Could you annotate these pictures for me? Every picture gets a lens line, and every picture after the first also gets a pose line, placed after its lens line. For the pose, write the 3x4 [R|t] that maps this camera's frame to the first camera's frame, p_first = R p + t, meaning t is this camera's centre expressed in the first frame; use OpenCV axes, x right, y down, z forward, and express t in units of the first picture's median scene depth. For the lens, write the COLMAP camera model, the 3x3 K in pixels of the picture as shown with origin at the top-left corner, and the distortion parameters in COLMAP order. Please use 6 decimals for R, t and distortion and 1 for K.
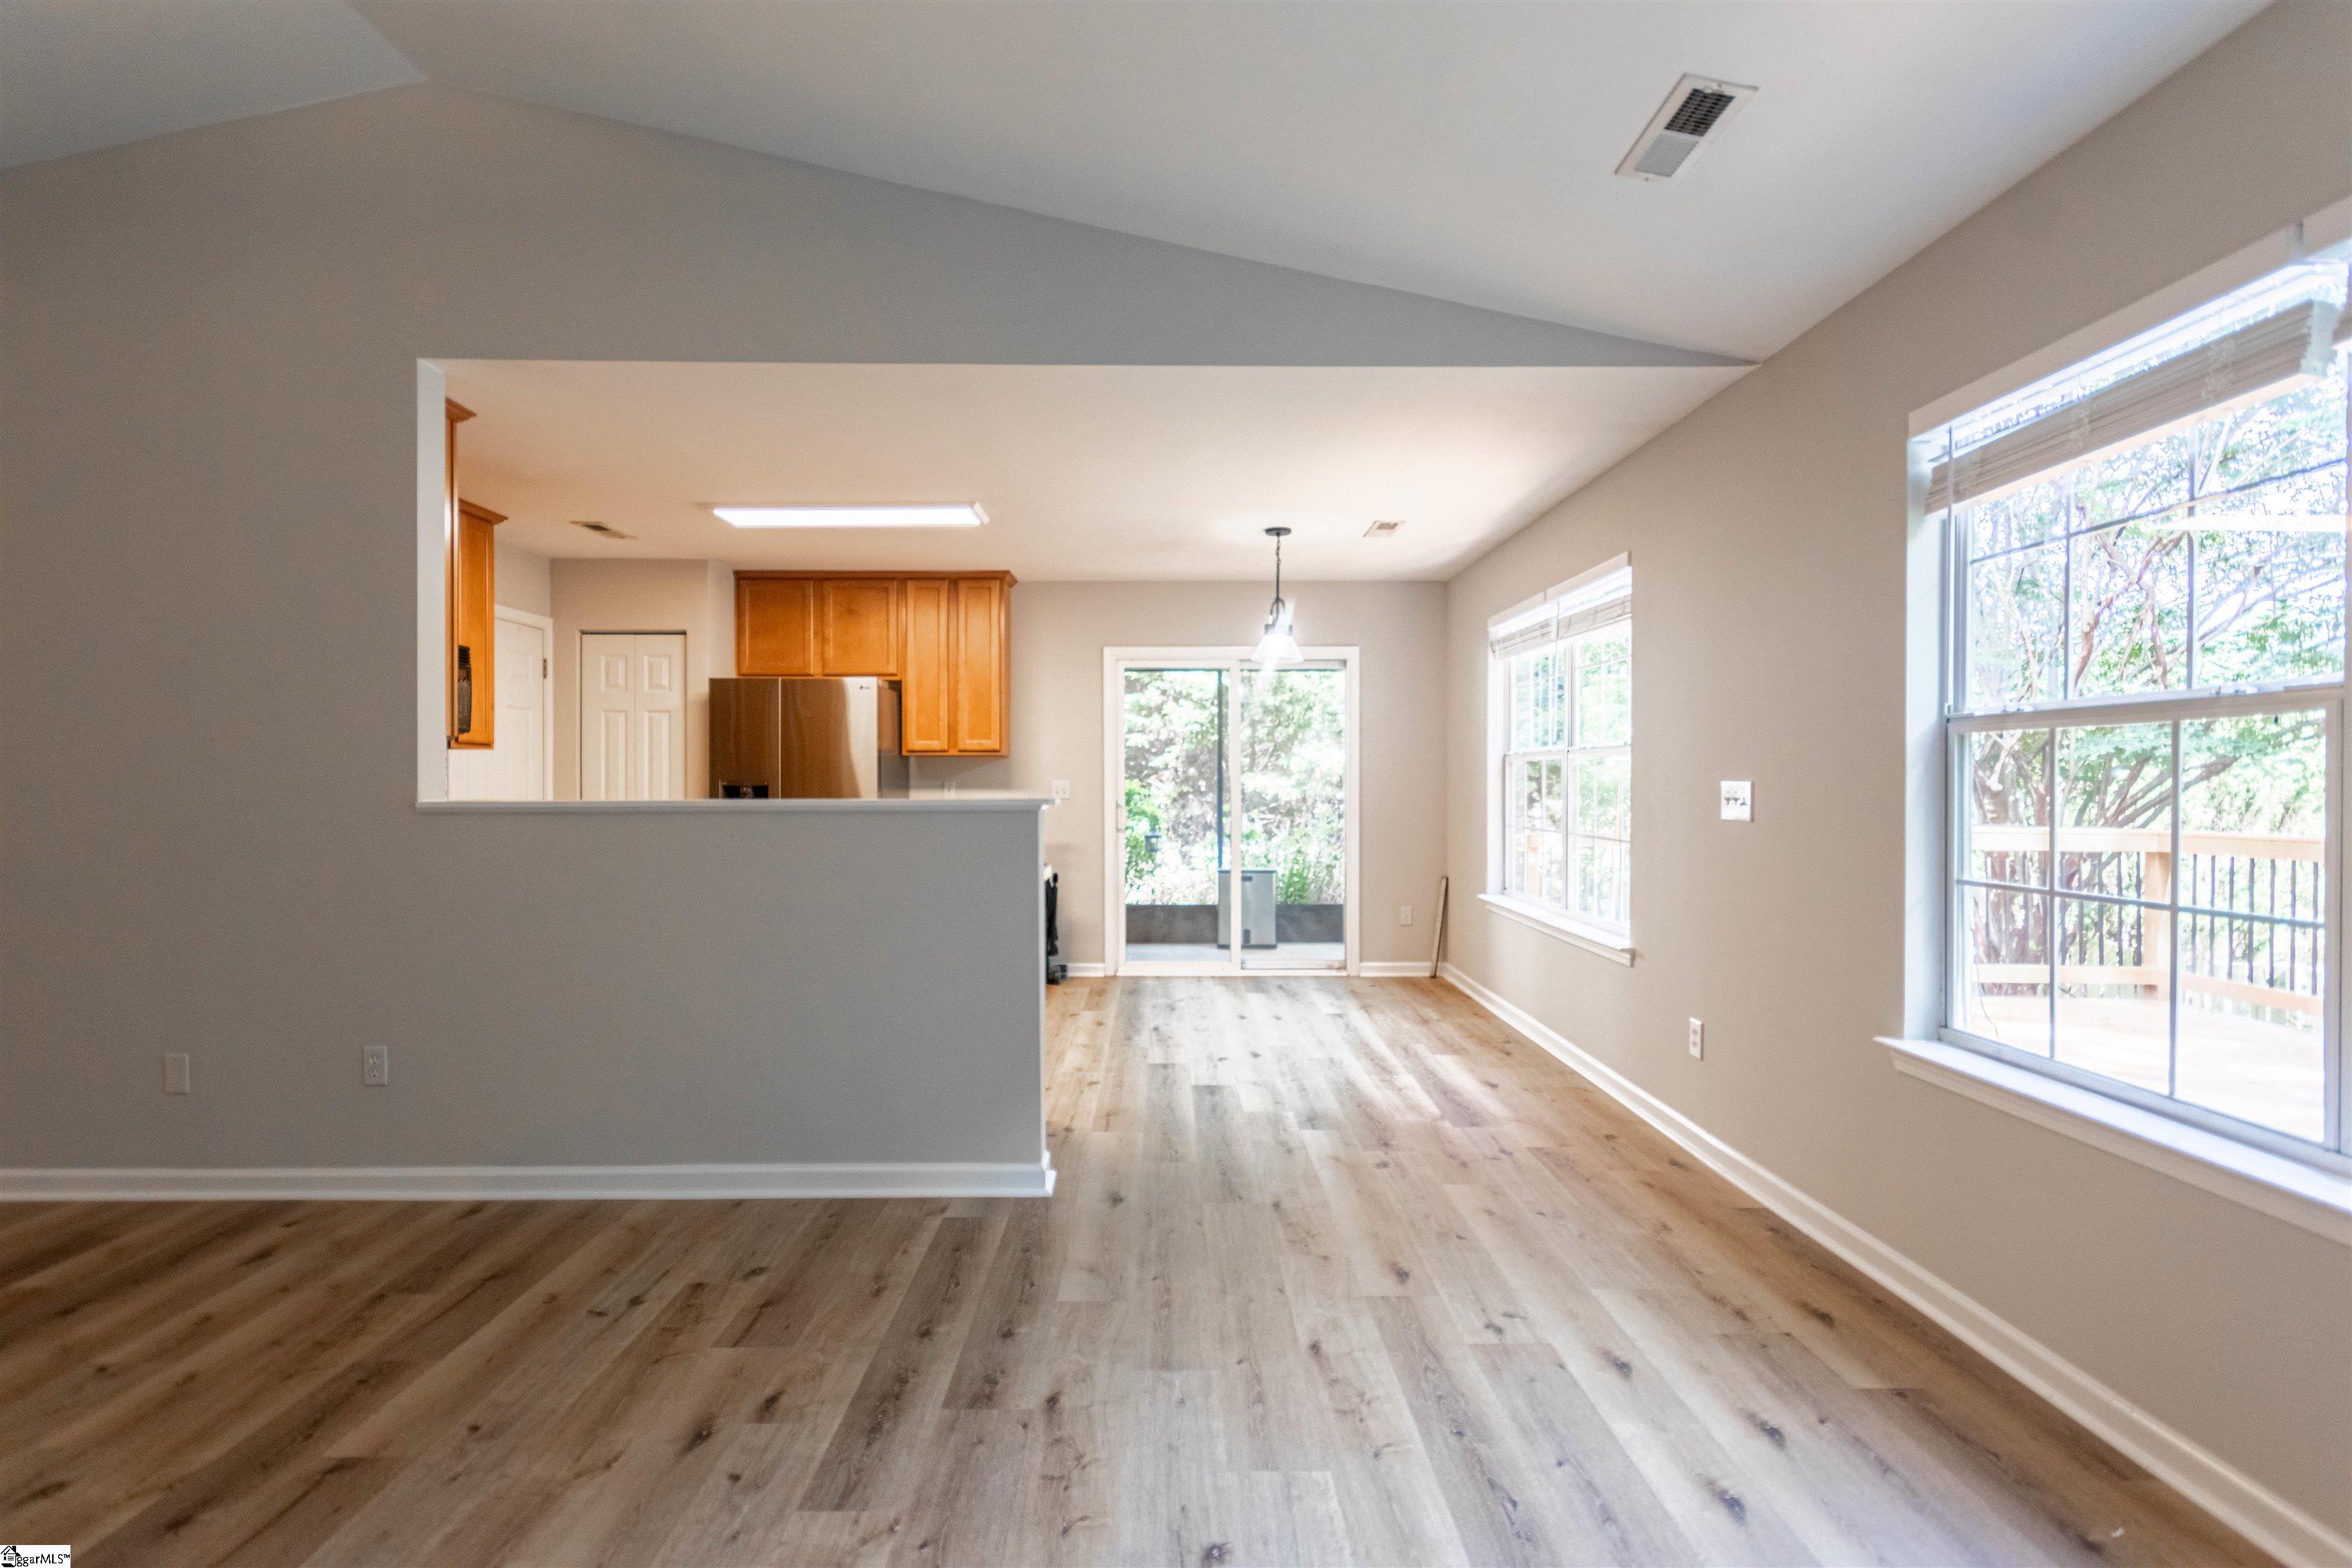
lens RADIAL K [[1081.8, 0, 1115.6], [0, 1081.8, 783.5], [0, 0, 1]] dist [0.000281, 0.000170]
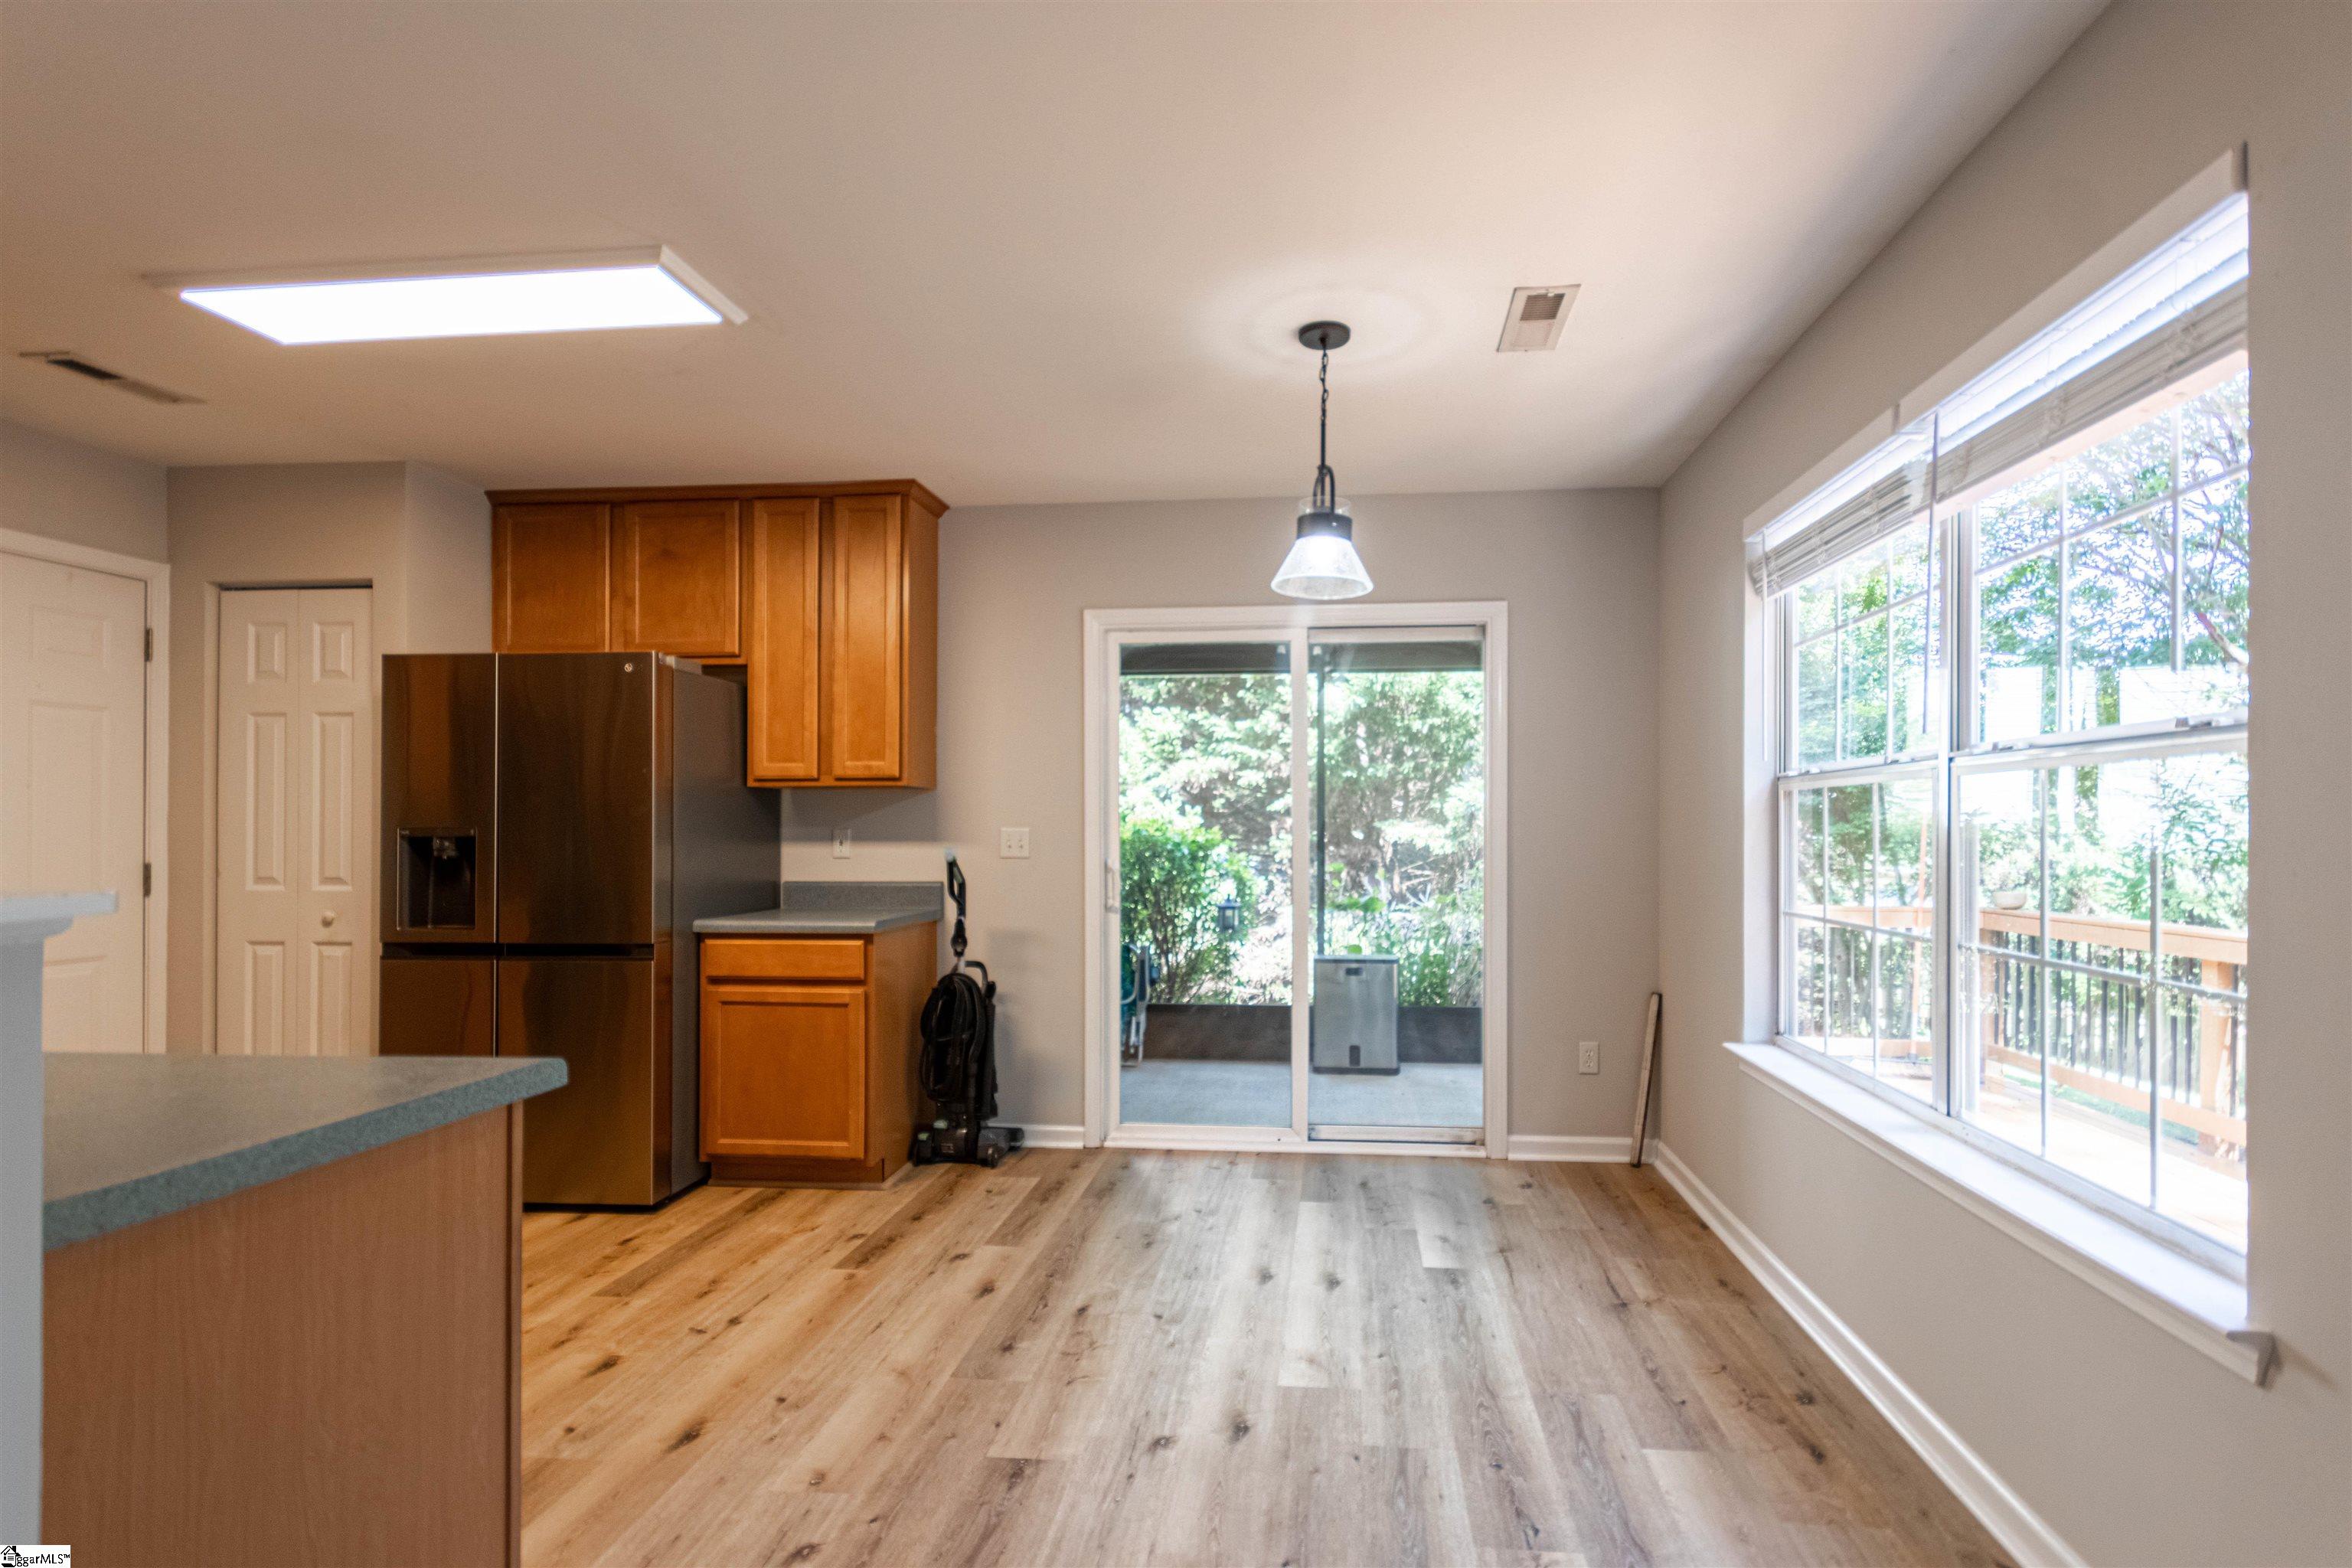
lens RADIAL K [[1118.9, 0, 1194.2], [0, 1118.9, 834.8], [0, 0, 1]] dist [0.000733, 0.000731]
pose [[0.996246, 0.001108, -0.086562, 0.114456], [-0.000920, 0.999997, 0.002213, -0.000165], [0.086564, -0.002125, 0.996244, 0.399337]]
